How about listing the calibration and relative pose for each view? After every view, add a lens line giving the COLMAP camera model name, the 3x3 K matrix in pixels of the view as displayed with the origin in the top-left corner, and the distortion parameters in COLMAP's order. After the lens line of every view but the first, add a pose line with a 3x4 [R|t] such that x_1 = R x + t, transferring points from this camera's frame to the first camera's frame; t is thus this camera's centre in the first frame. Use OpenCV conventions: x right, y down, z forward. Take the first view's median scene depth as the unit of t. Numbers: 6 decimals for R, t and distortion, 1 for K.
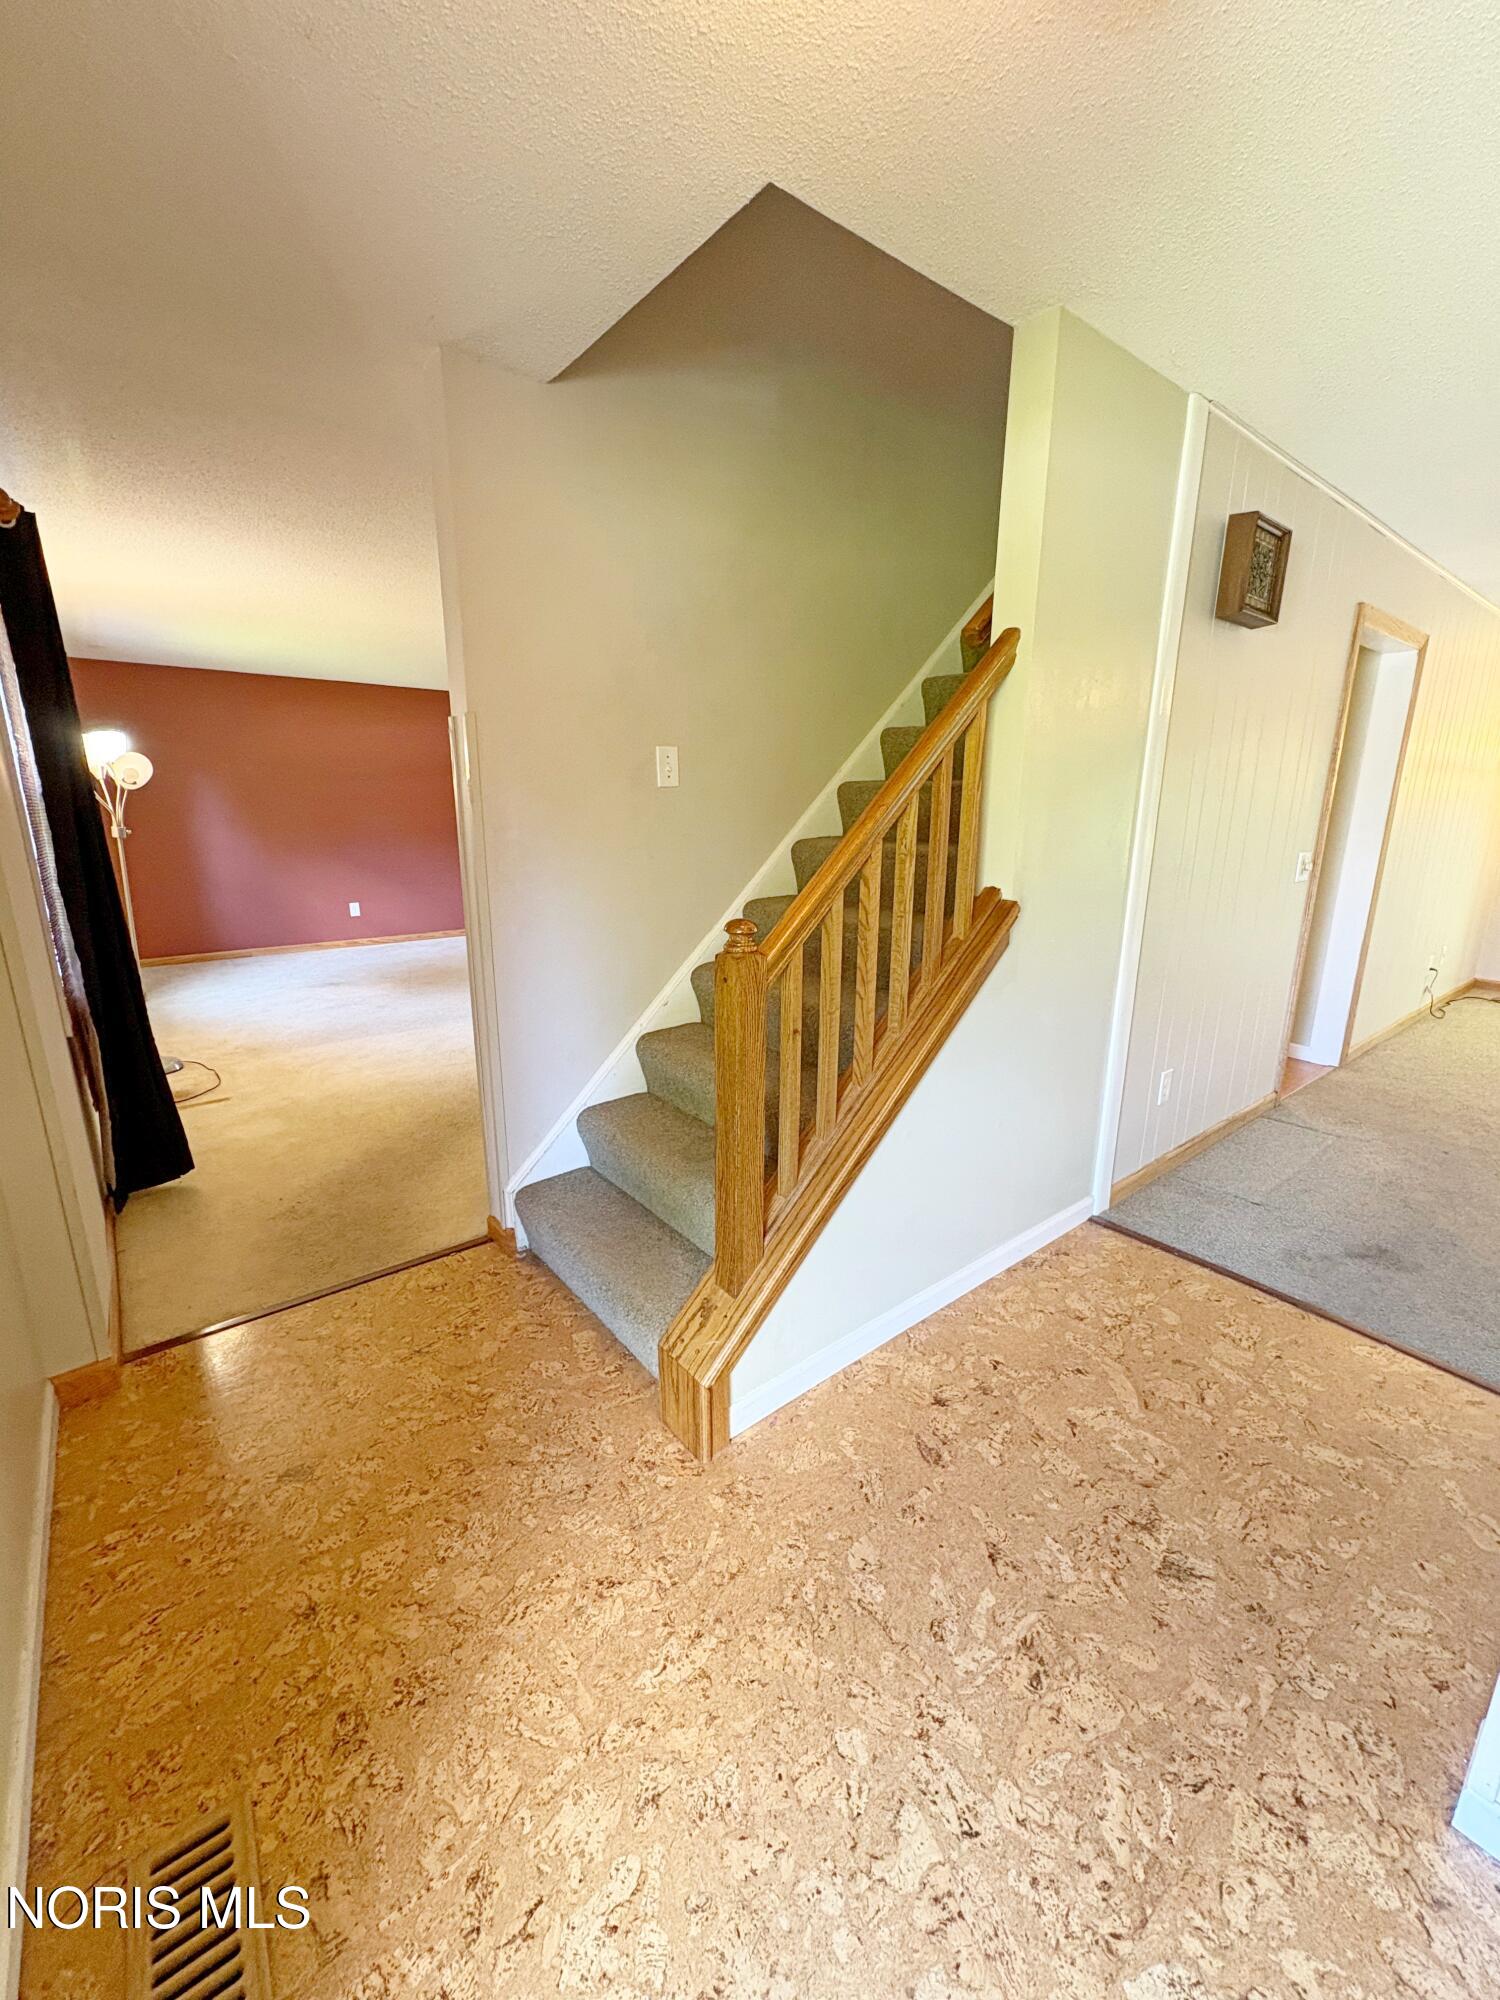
lens RADIAL K [[802.3, 0, 755.2], [0, 802.3, 1004.5], [0, 0, 1]] dist [0.000371, 0.000008]
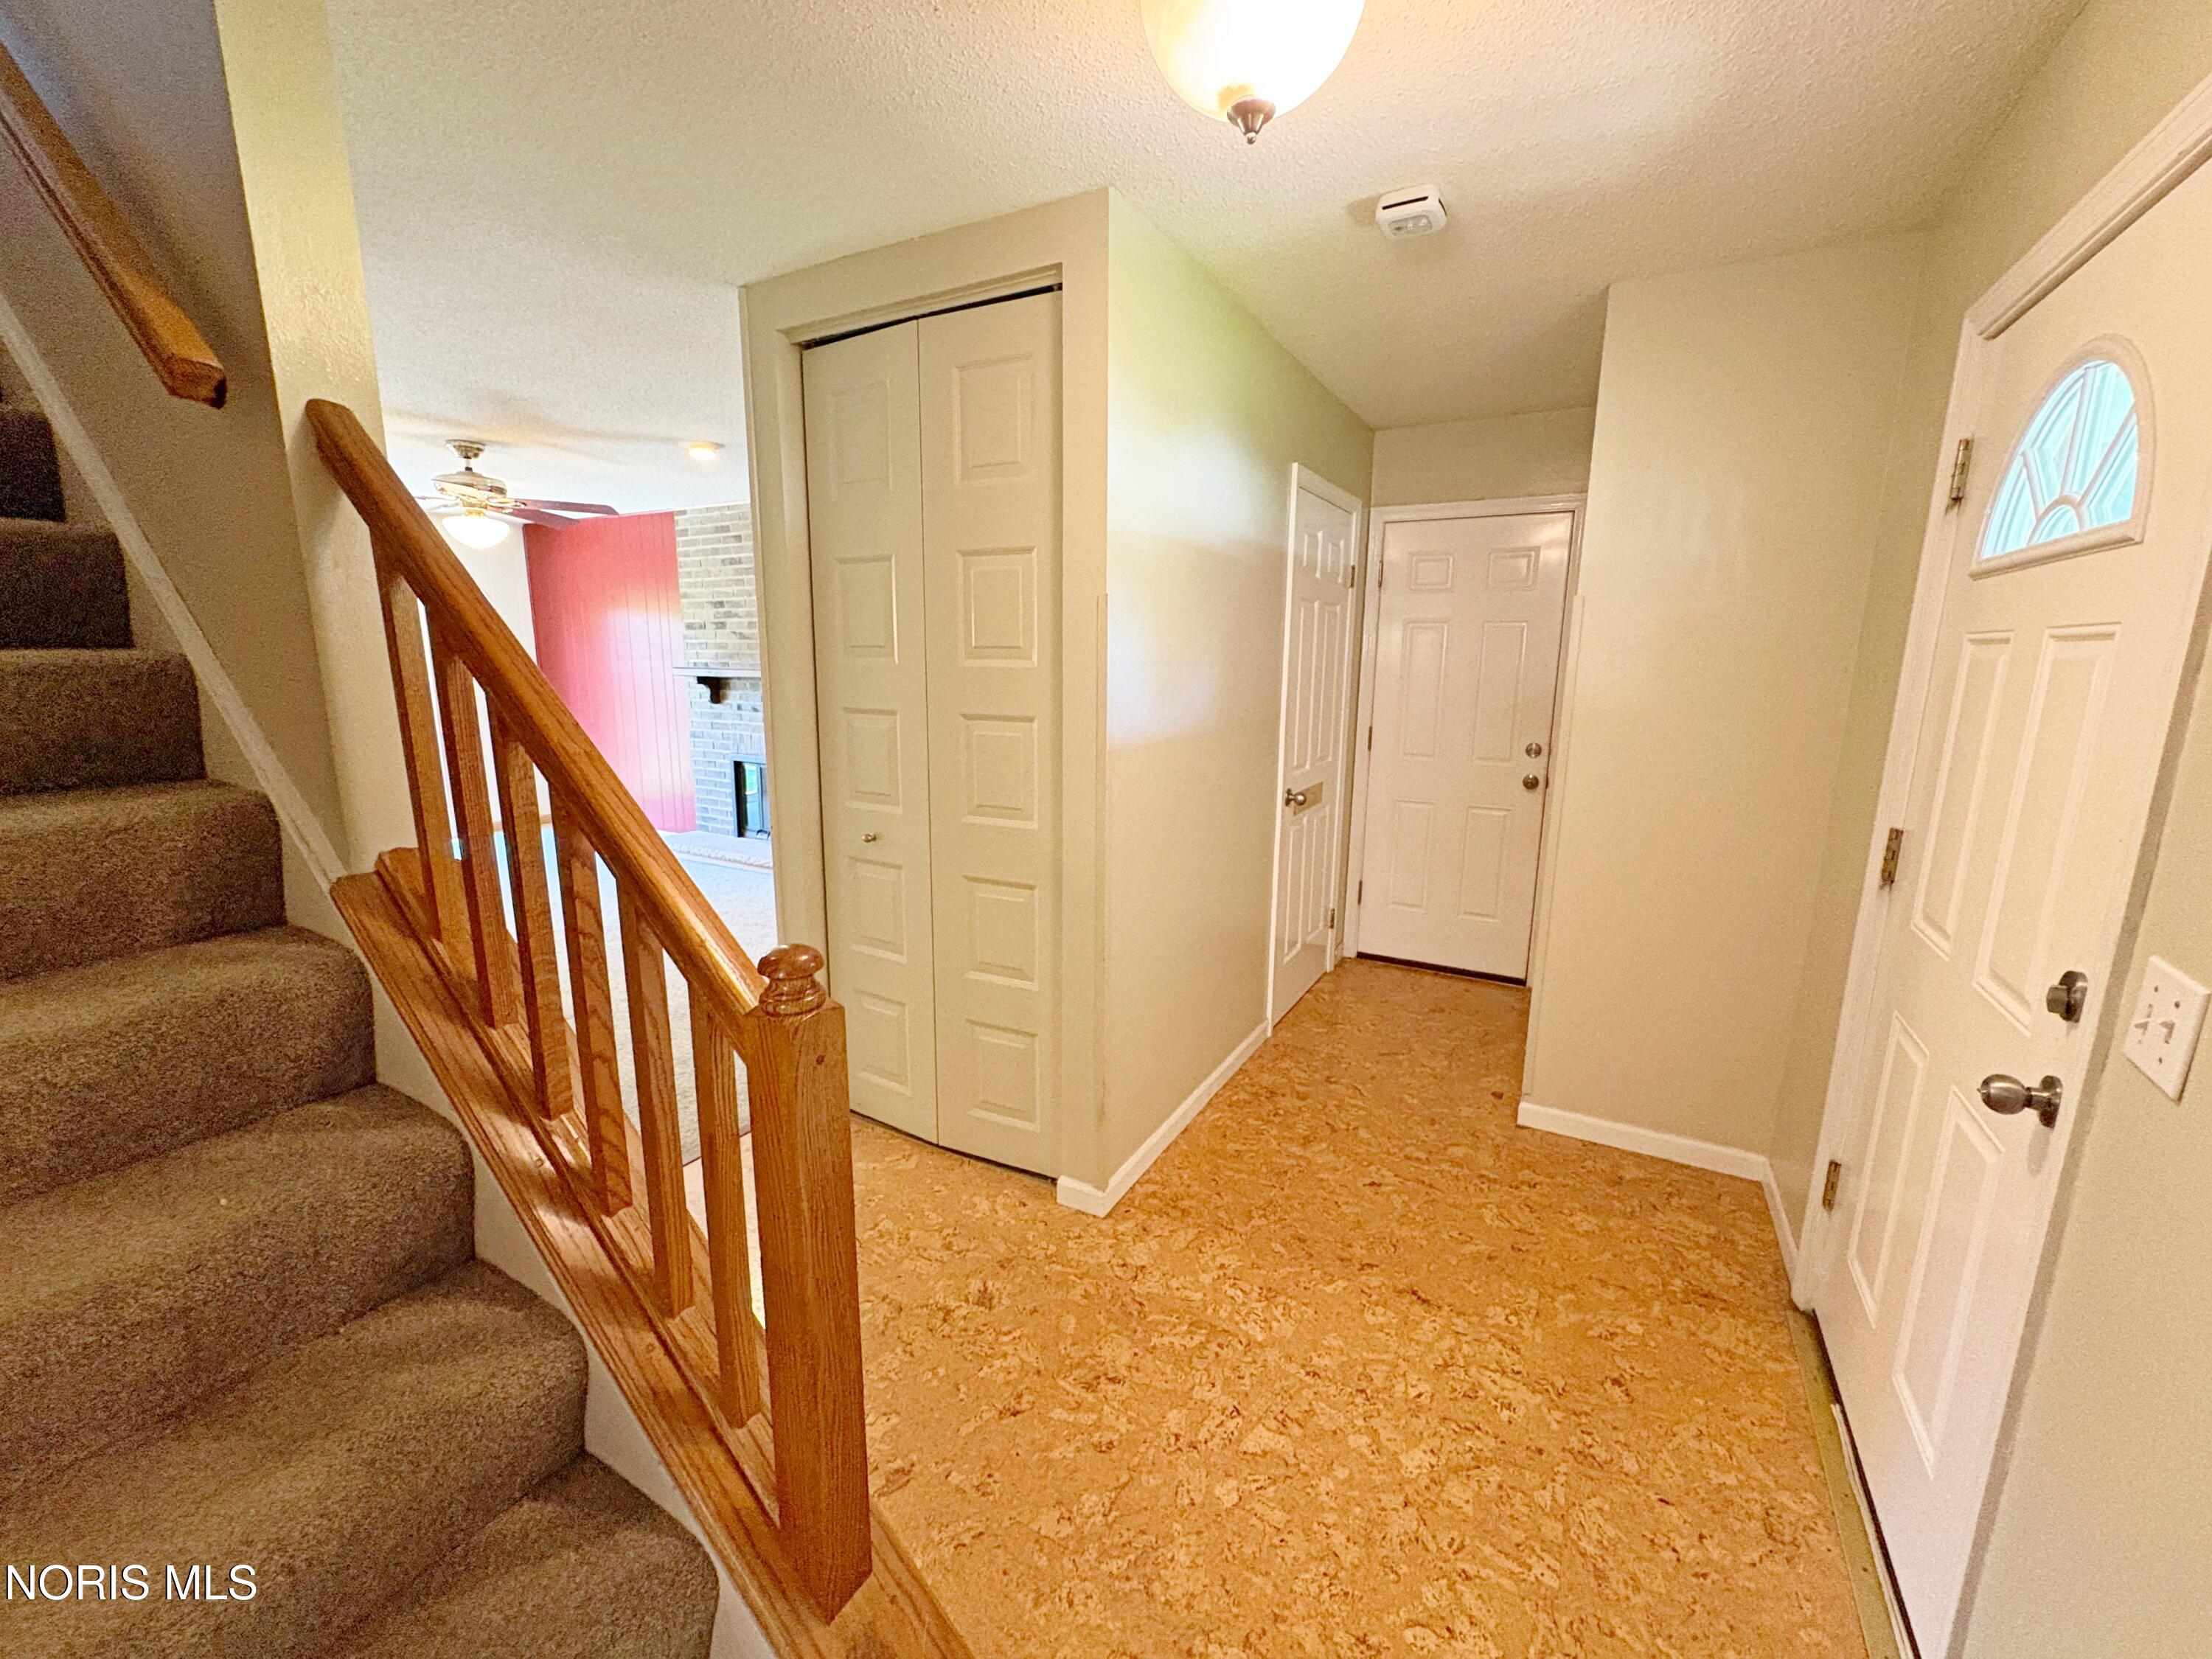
lens RADIAL K [[887.4, 0, 1110.6], [0, 887.4, 830.3], [0, 0, 1]] dist [0.000371, 0.000008]
pose [[-0.373951, -0.185547, 0.908699, -0.705994], [0.218836, 0.934466, 0.280865, -0.339191], [-0.901261, 0.303885, -0.308840, 1.086065]]
